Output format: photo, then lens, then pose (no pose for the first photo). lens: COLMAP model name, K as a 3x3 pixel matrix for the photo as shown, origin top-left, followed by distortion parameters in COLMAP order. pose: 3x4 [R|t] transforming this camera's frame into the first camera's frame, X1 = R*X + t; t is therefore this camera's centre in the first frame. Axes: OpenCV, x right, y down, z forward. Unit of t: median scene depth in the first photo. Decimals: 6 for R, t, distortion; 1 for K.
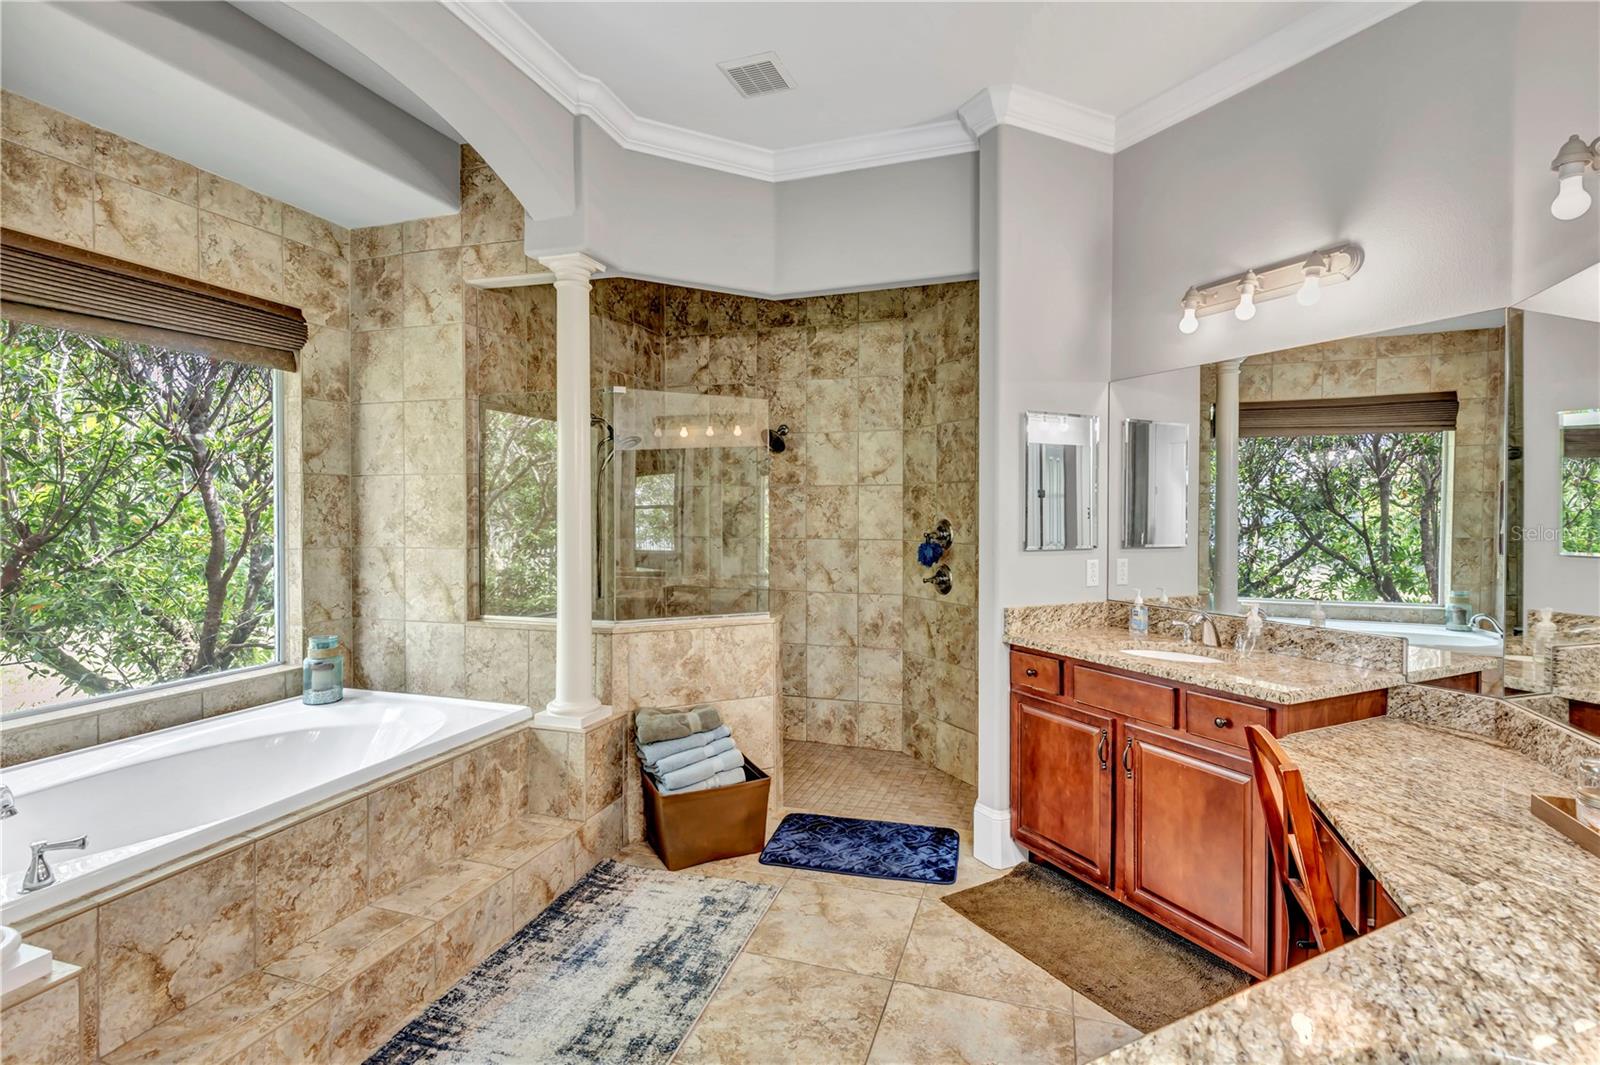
lens RADIAL K [[737.9, 0, 800.1], [0, 737.9, 492.8], [0, 0, 1]] dist [0.002865, -0.000087]
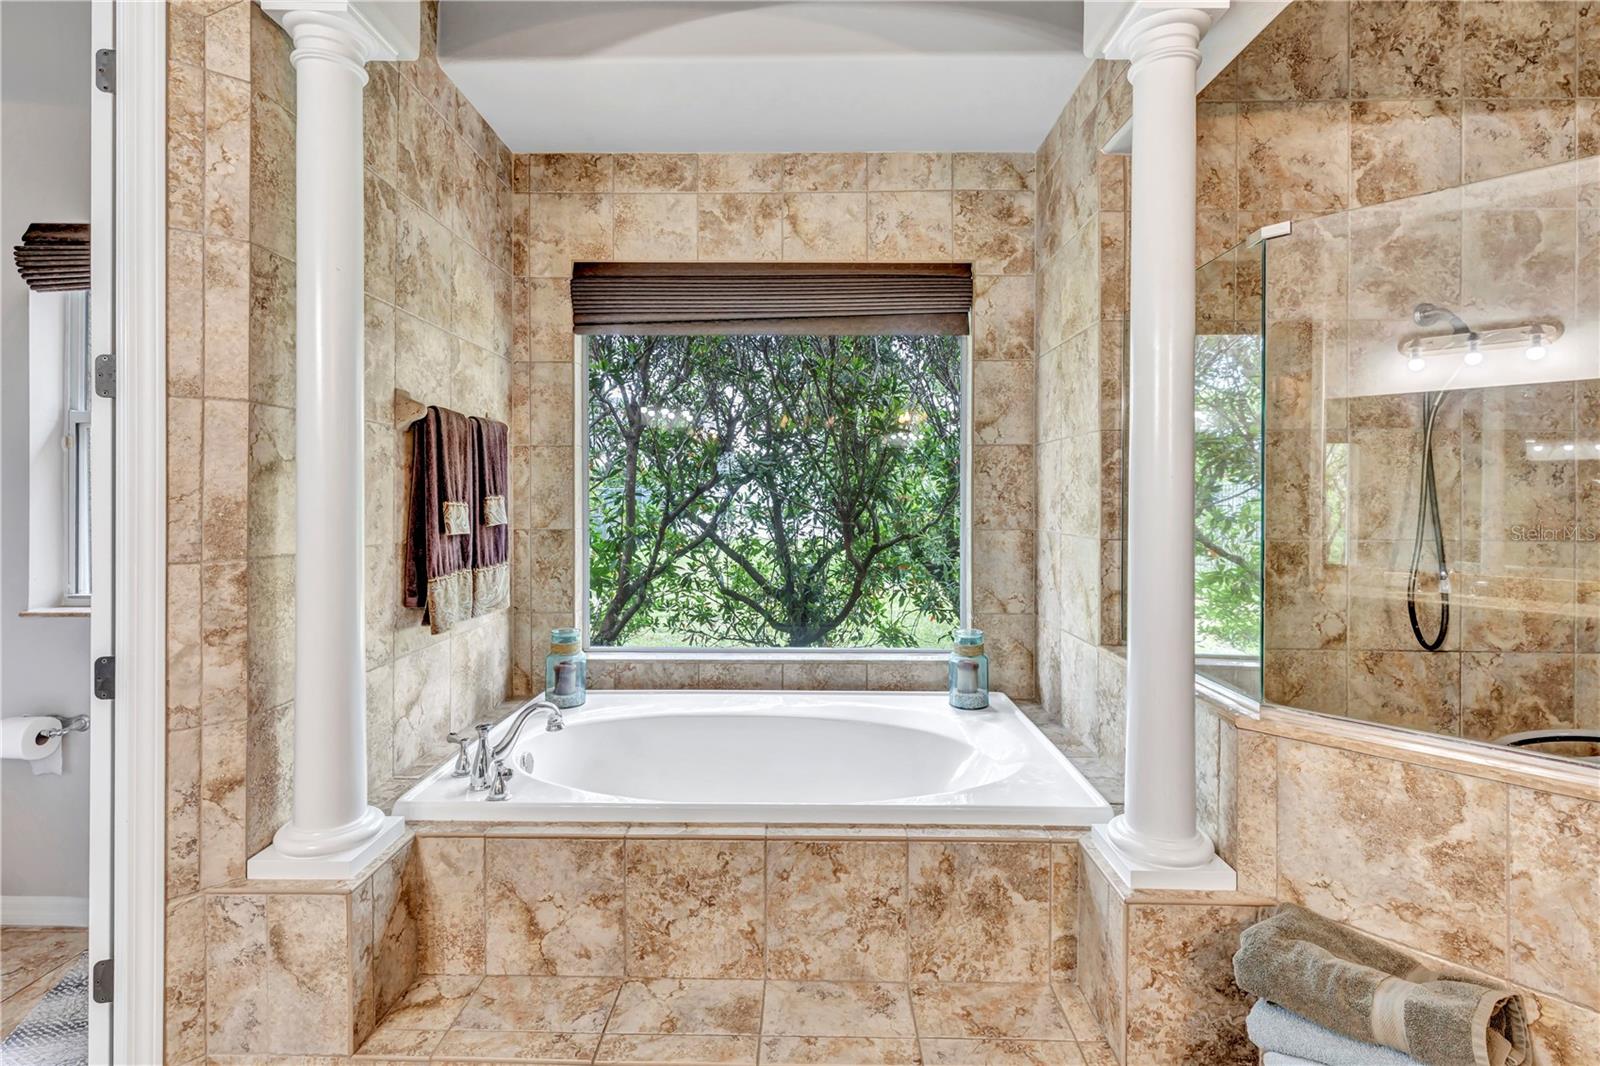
lens RADIAL K [[737.9, 0, 800.1], [0, 737.9, 493.3], [0, 0, 1]] dist [0.002865, -0.000087]
pose [[0.307127, -0.003019, -0.951664, 0.129773], [0.022590, 0.999736, 0.004119, 0.026482], [0.951400, -0.022763, 0.307114, 0.584181]]
